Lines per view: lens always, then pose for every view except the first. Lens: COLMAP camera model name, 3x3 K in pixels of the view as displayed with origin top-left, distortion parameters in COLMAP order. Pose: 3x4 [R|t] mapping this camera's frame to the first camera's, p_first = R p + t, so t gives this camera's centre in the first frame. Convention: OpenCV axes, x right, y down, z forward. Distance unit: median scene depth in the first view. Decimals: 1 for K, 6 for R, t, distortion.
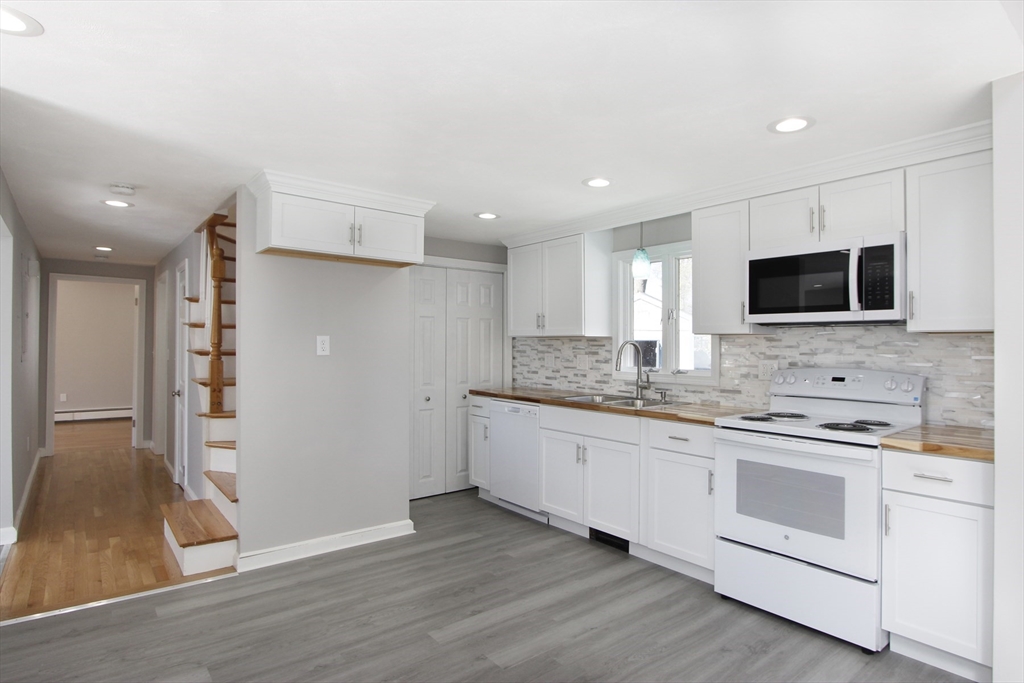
lens RADIAL K [[563.1, 0, 514.2], [0, 563.1, 325.8], [0, 0, 1]] dist [-0.011615, 0.002954]
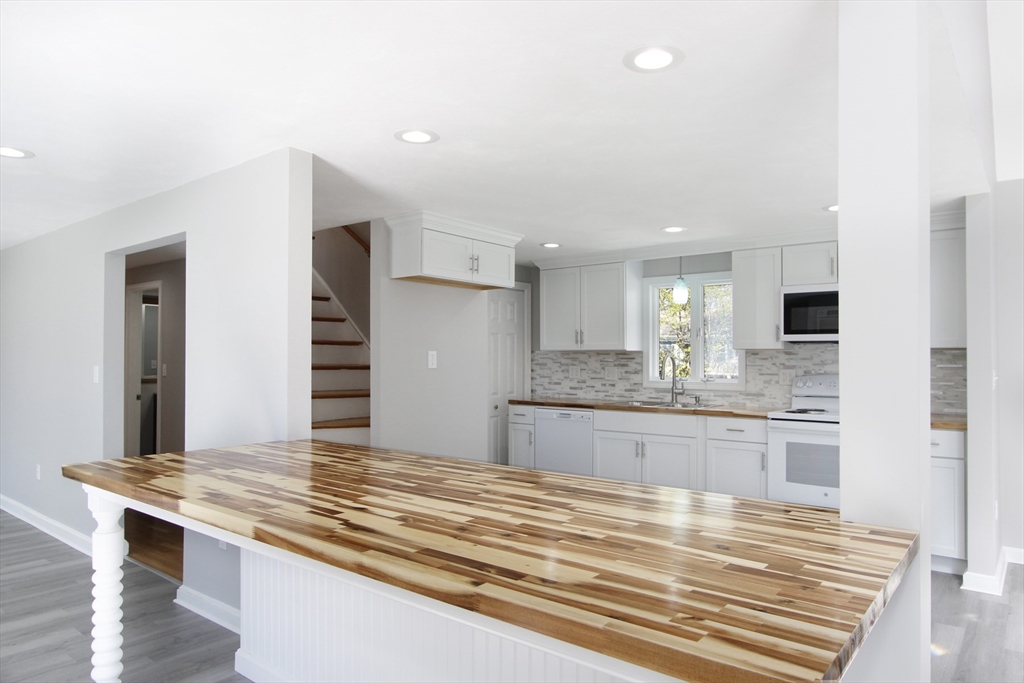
lens RADIAL K [[654.7, 0, 515.5], [0, 654.7, 333.1], [0, 0, 1]] dist [-0.004333, 0.003673]
pose [[0.977058, 0.004472, 0.212925, -0.473157], [-0.003664, 0.999985, -0.004190, -0.013719], [-0.212941, 0.003313, 0.977059, -0.331283]]
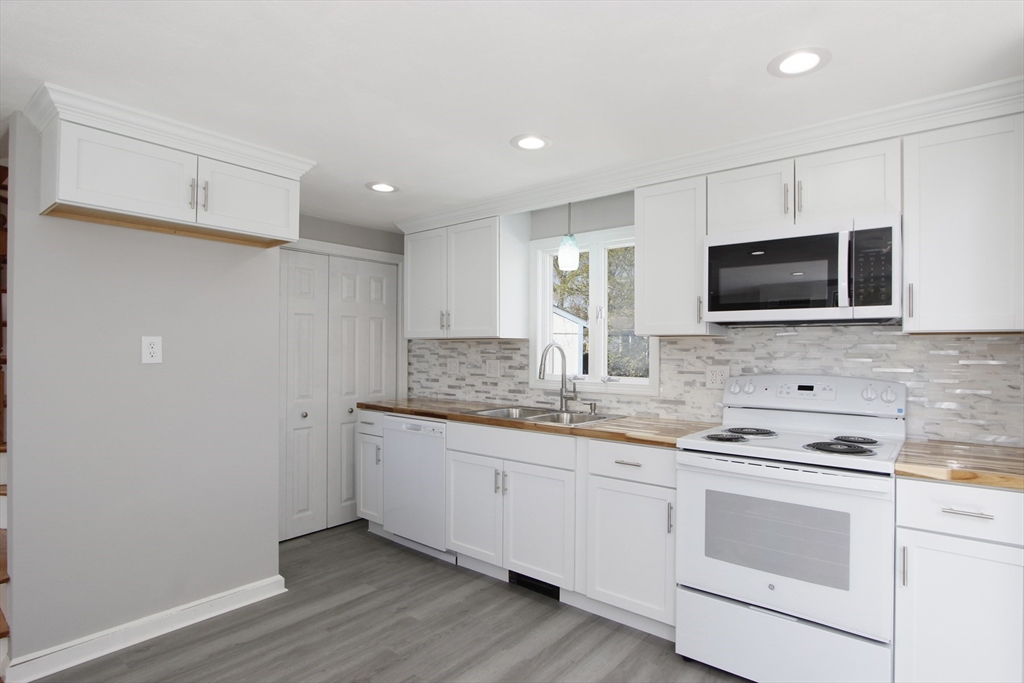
lens RADIAL K [[553.6, 0, 505.0], [0, 553.6, 334.6], [0, 0, 1]] dist [-0.016197, 0.000871]
pose [[0.981398, 0.003556, 0.191949, -0.031730], [-0.005273, 0.999950, 0.008438, 0.007819], [-0.191910, -0.009293, 0.981369, 0.227853]]
